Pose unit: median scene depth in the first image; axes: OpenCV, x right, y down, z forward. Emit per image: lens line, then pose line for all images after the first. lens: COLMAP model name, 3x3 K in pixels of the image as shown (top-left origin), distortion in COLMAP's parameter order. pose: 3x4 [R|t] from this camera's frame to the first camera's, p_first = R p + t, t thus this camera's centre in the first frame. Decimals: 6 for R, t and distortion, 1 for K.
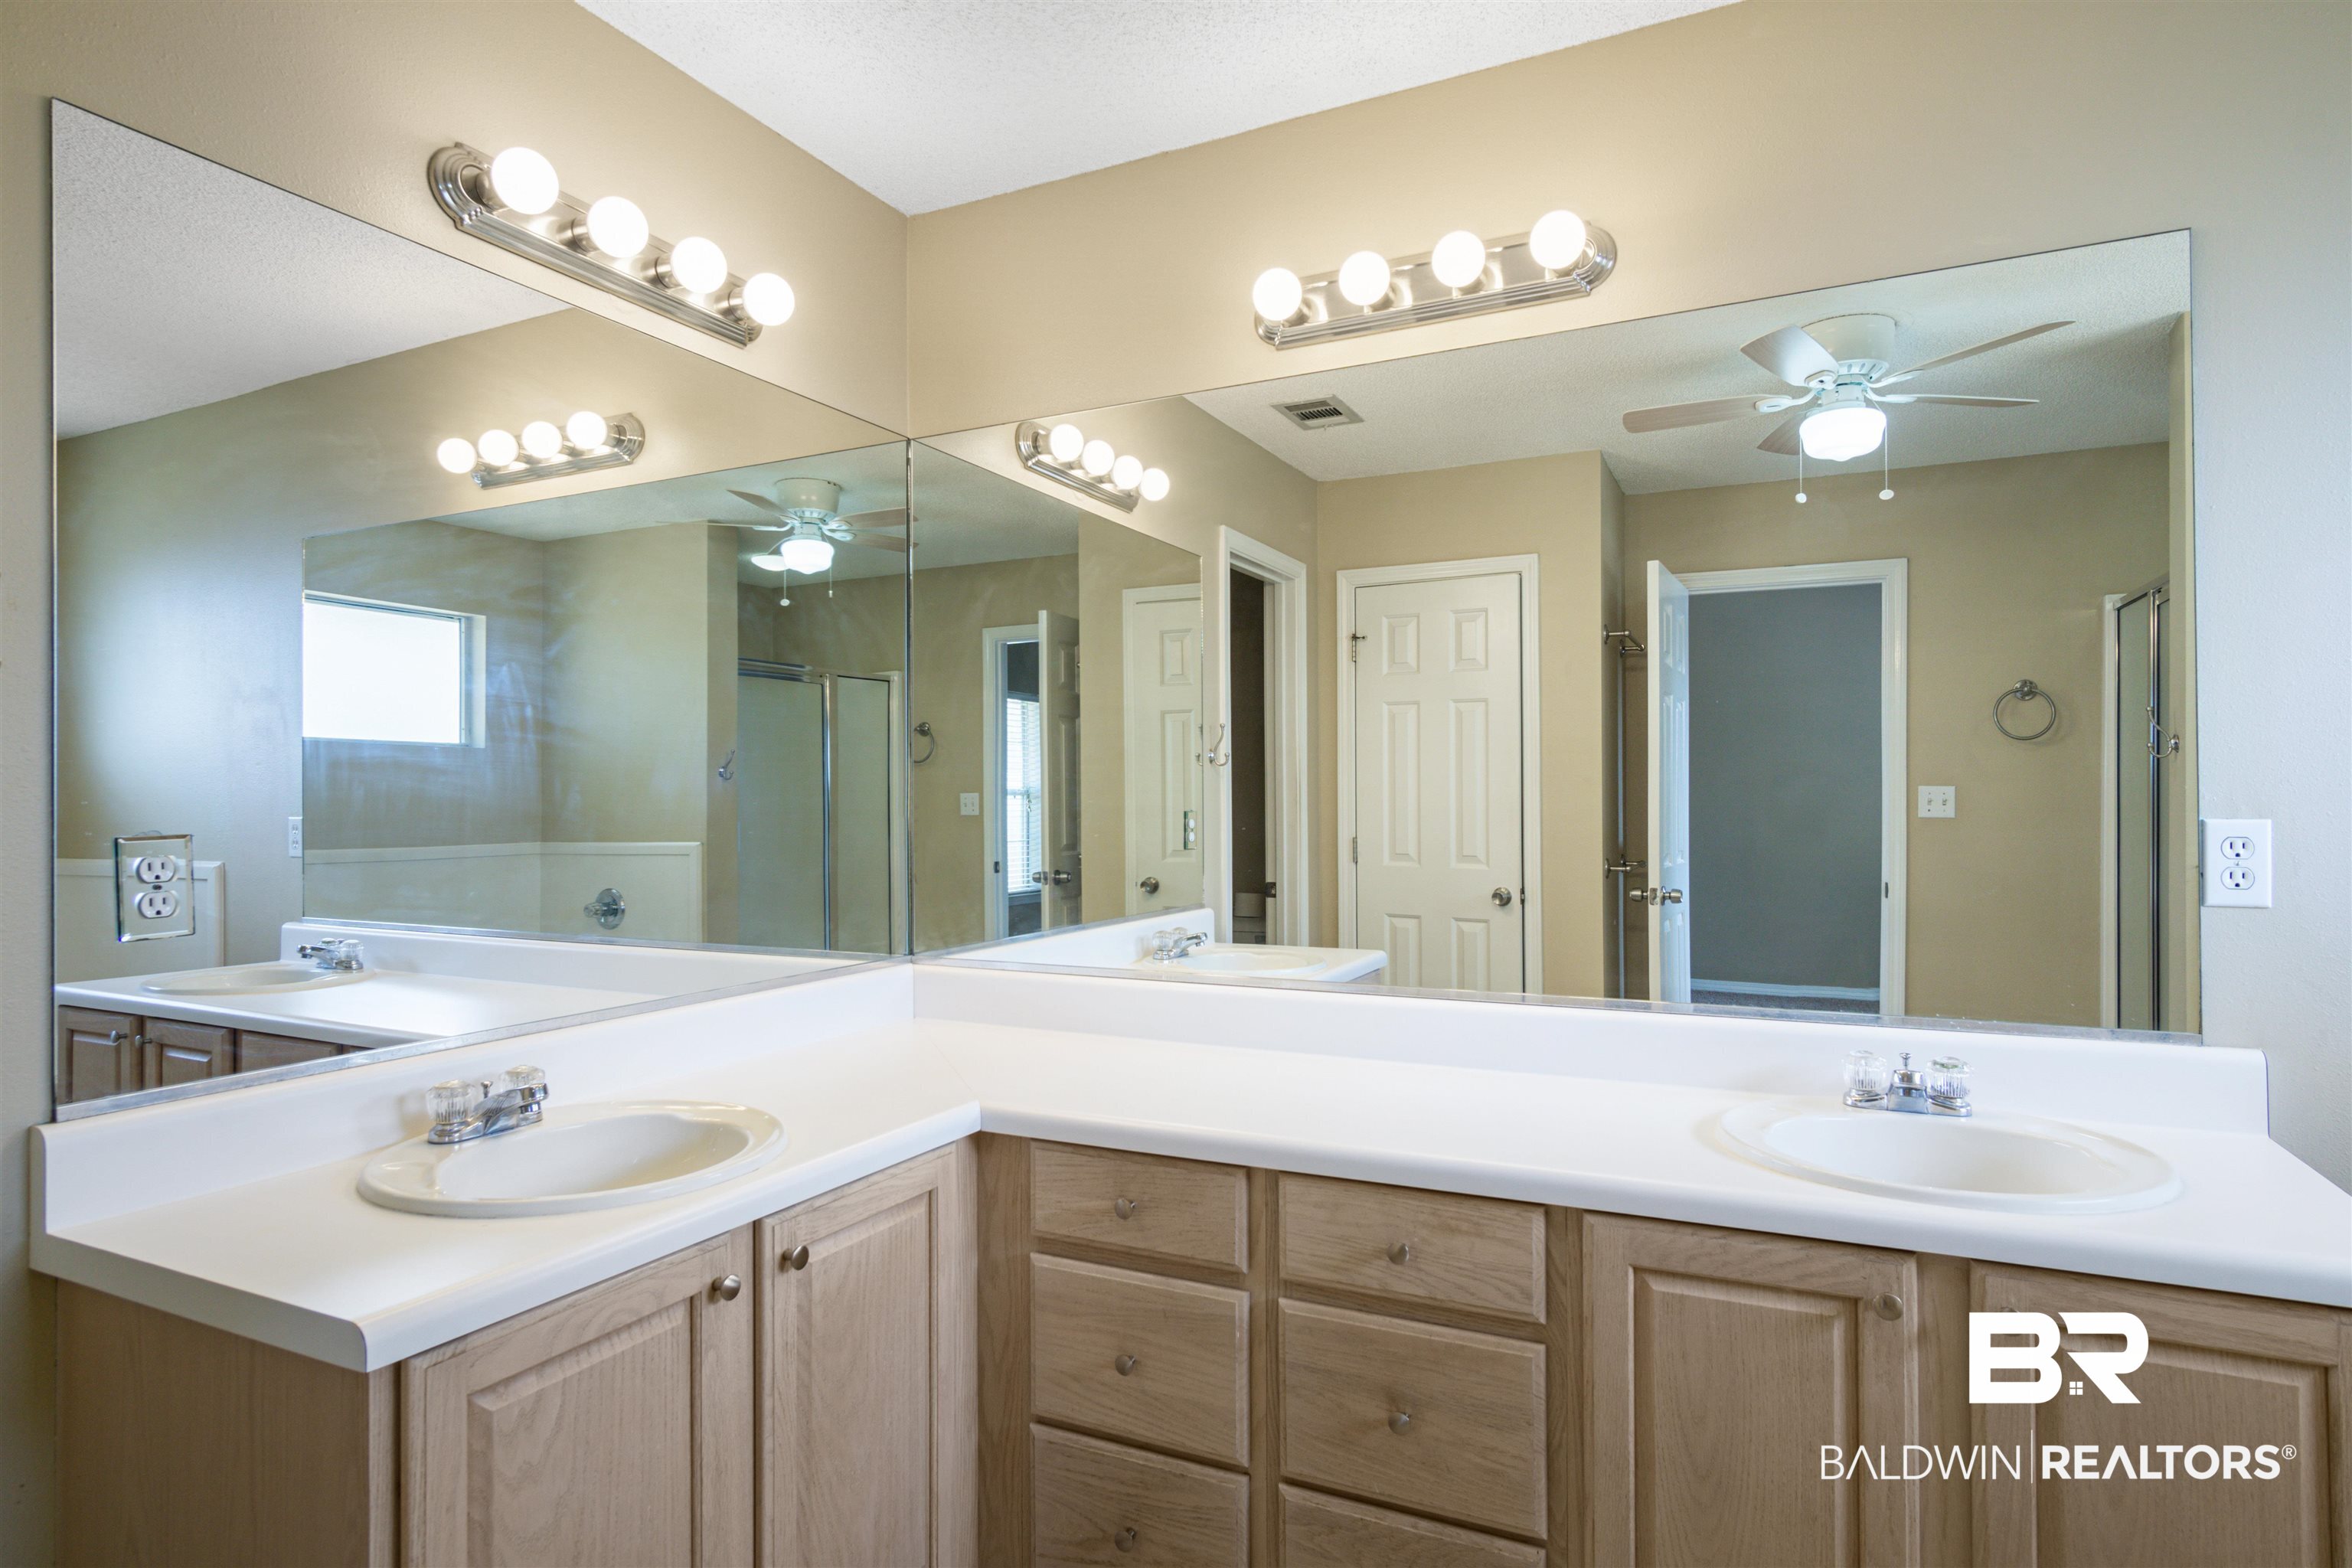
lens RADIAL K [[1269.6, 0, 1187.0], [0, 1269.6, 791.9], [0, 0, 1]] dist [-0.003487, 0.007246]
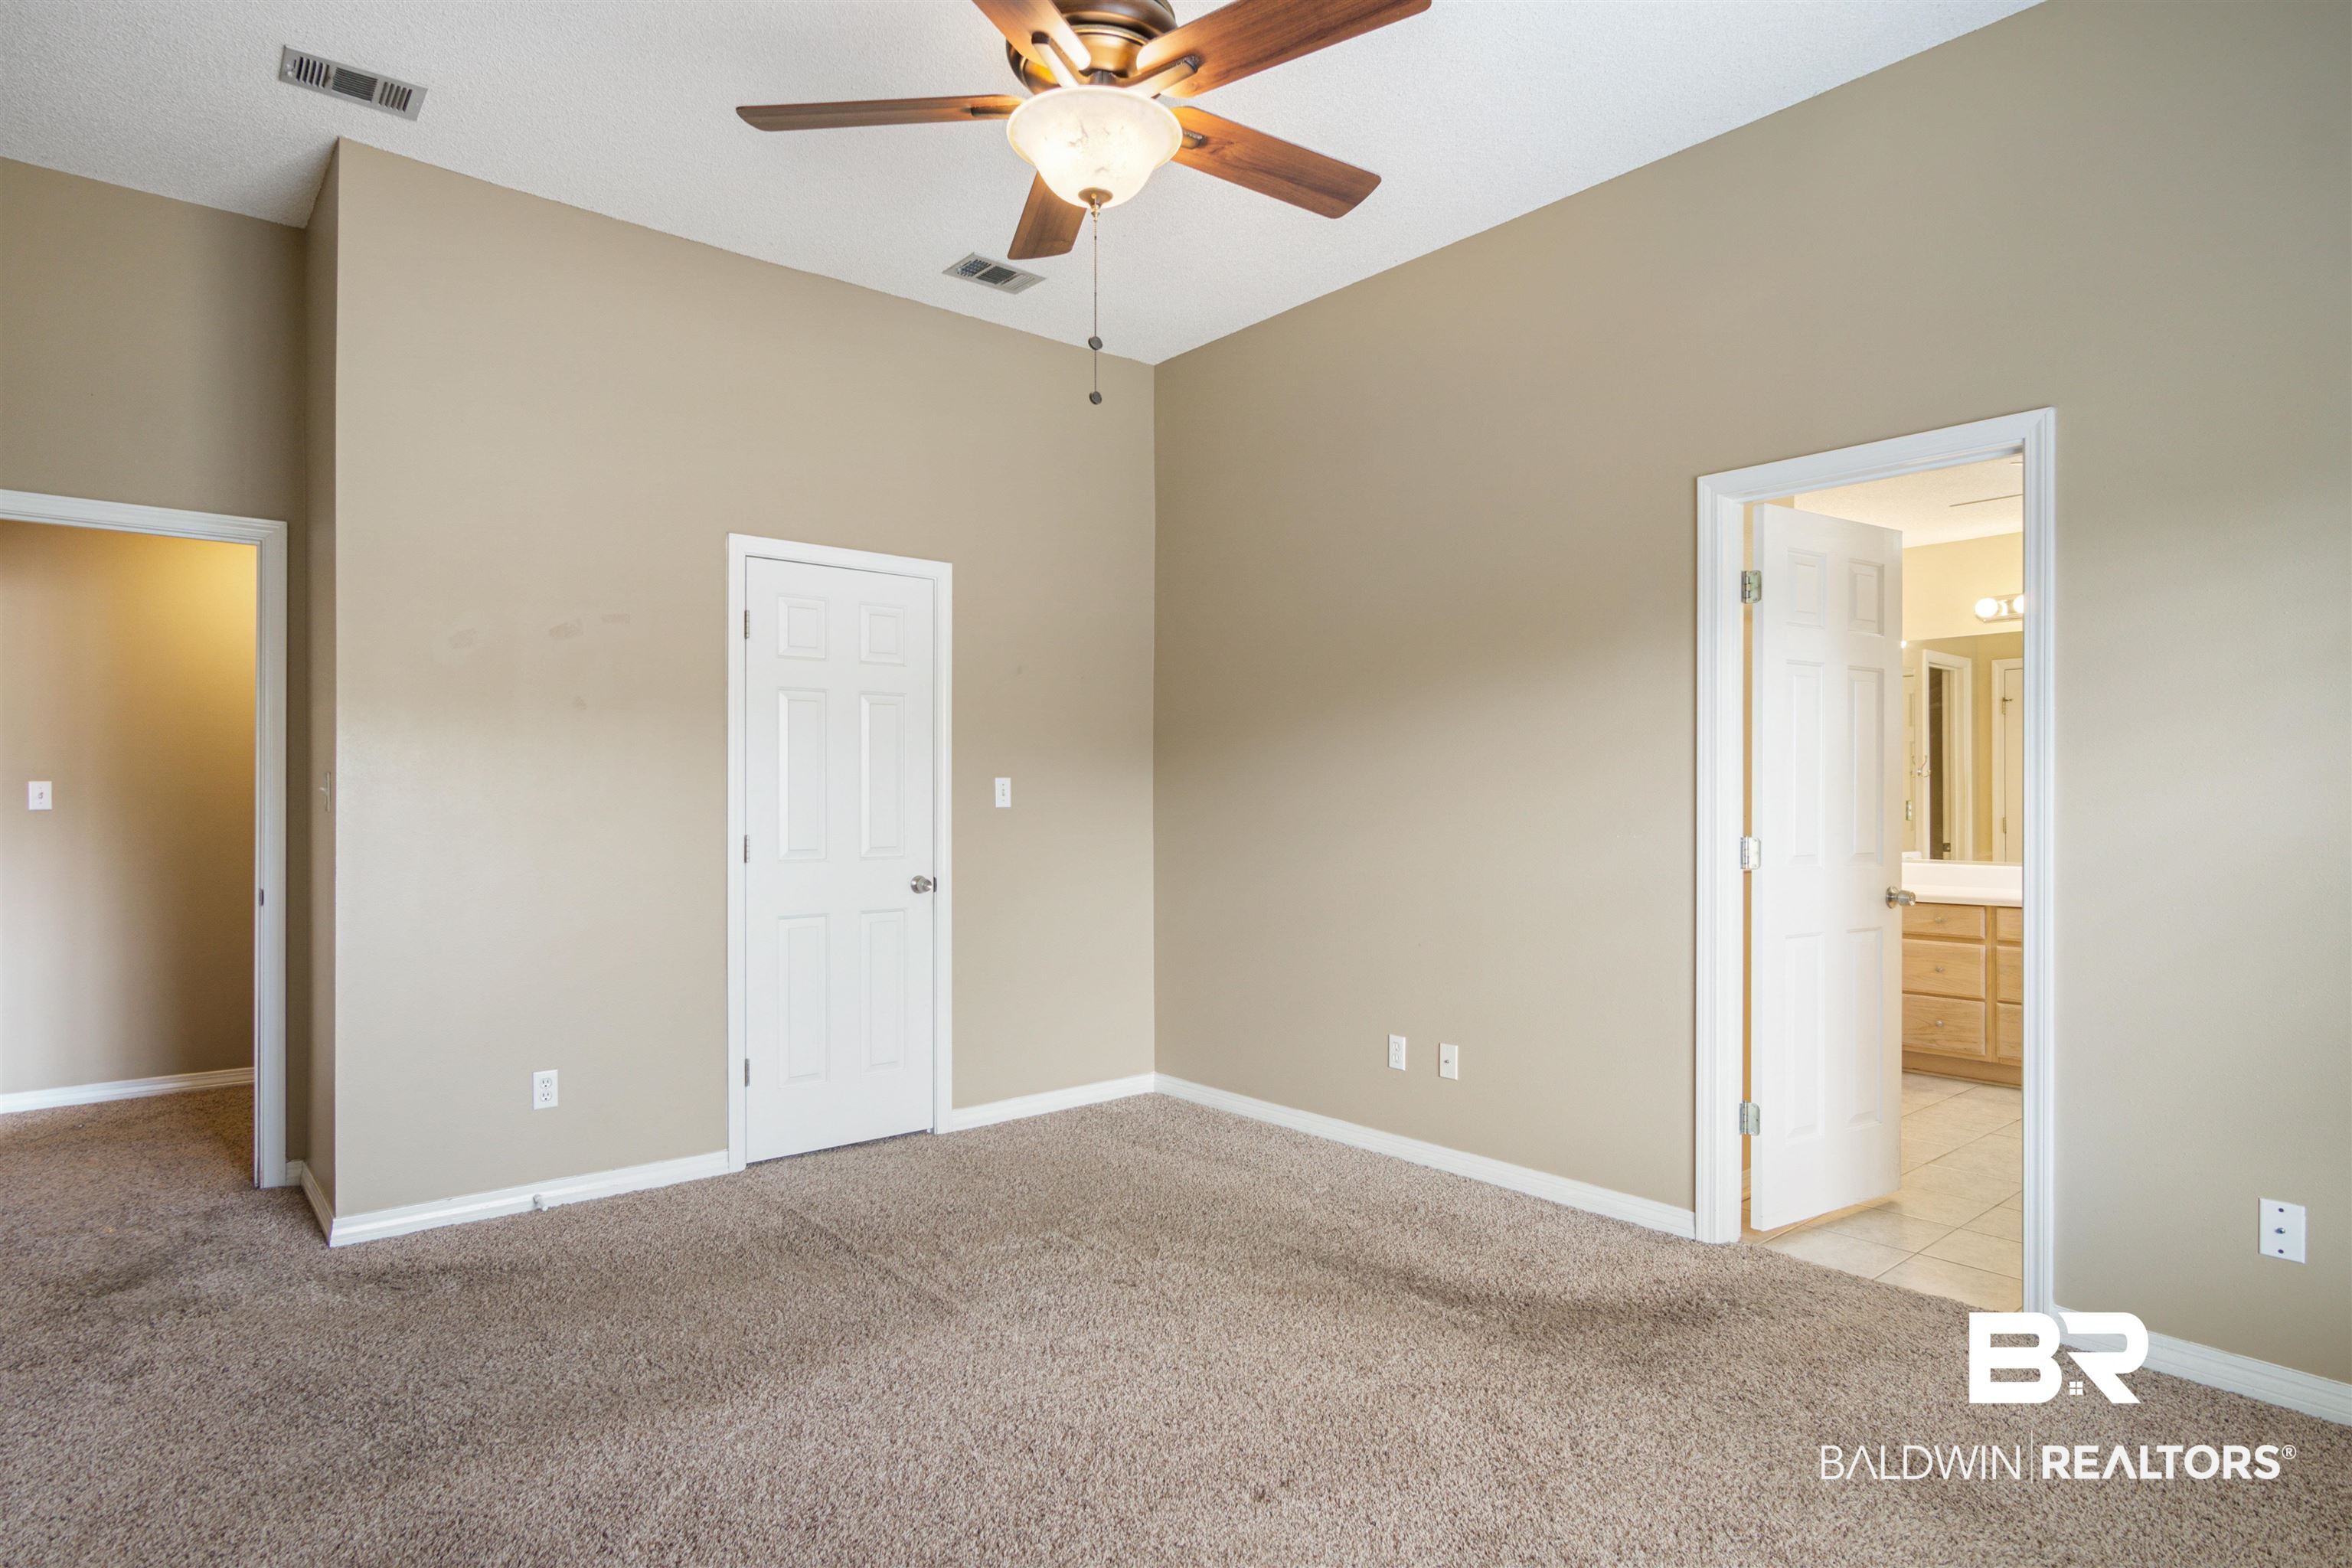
lens RADIAL K [[1269.6, 0, 1170.0], [0, 1269.6, 780.8], [0, 0, 1]] dist [-0.003487, 0.007246]
pose [[0.909217, -0.003108, -0.416311, -0.518029], [0.001412, 0.999989, -0.004382, -0.022542], [0.416320, 0.003397, 0.909212, -2.966671]]
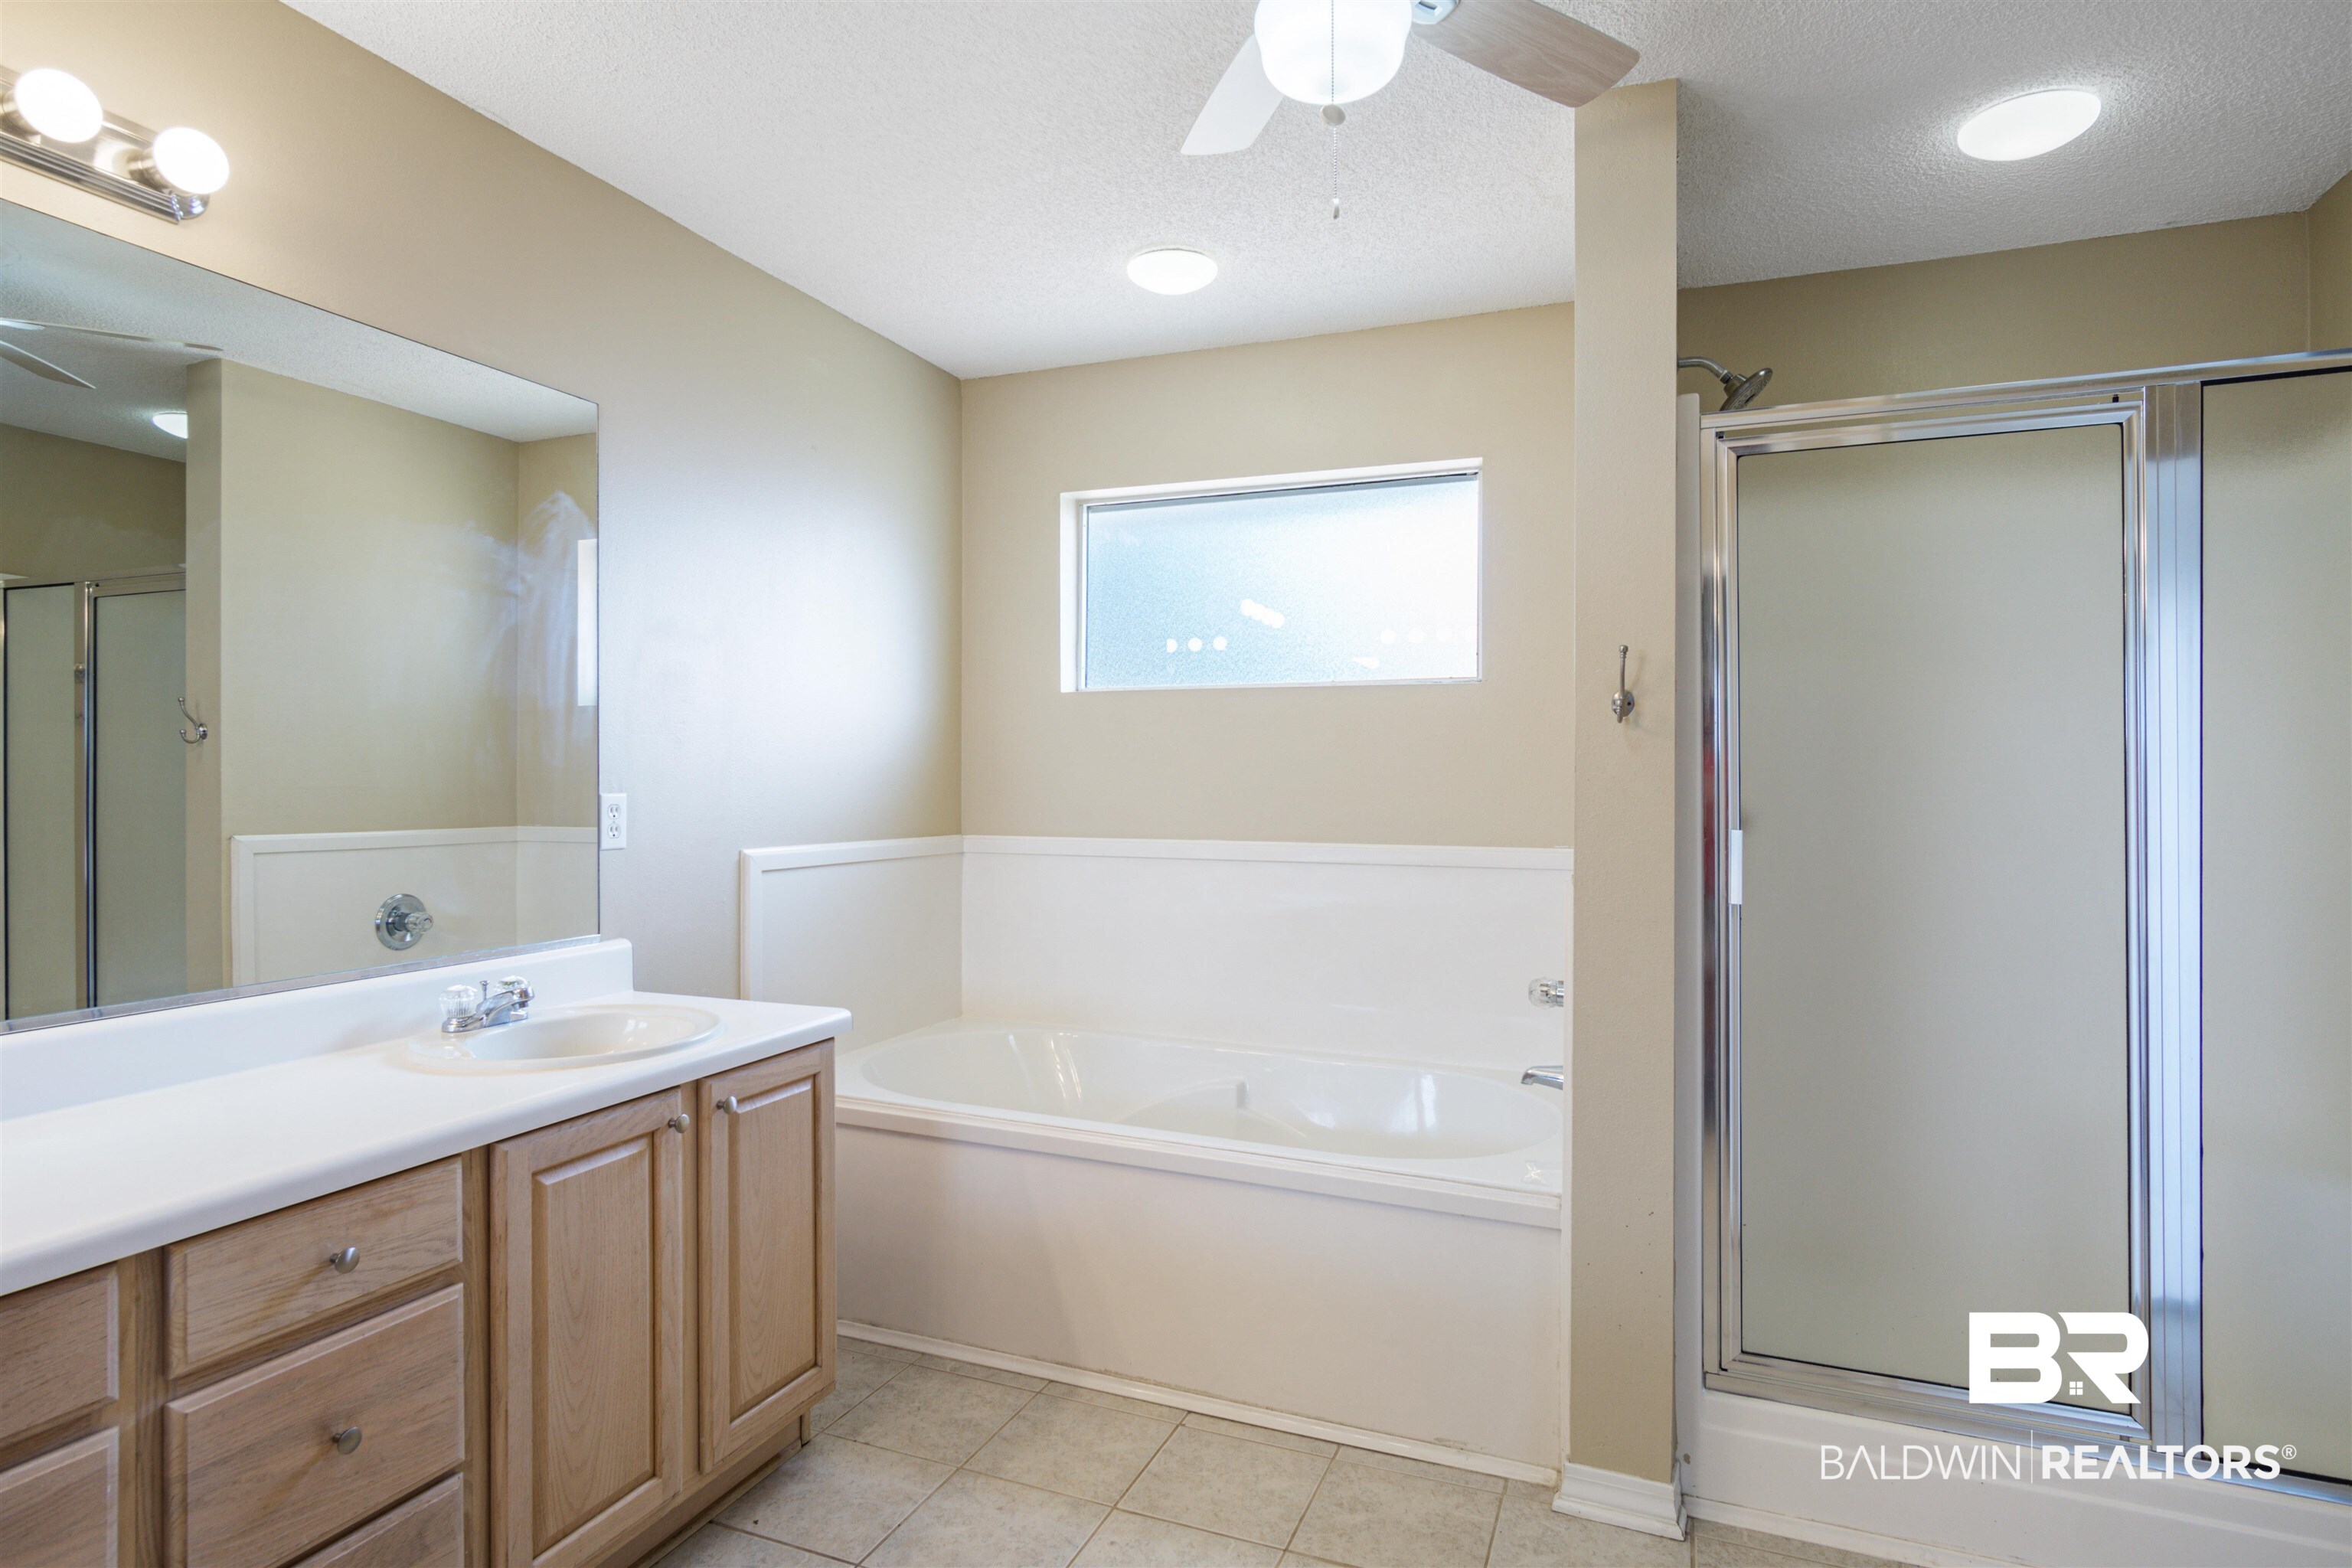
lens RADIAL K [[1269.6, 0, 1181.2], [0, 1269.6, 778.0], [0, 0, 1]] dist [-0.003487, 0.007246]
pose [[-0.056408, 0.001391, 0.998407, -0.776401], [0.002598, 0.999996, -0.001247, 0.008215], [-0.998404, 0.002523, -0.056412, 0.416966]]
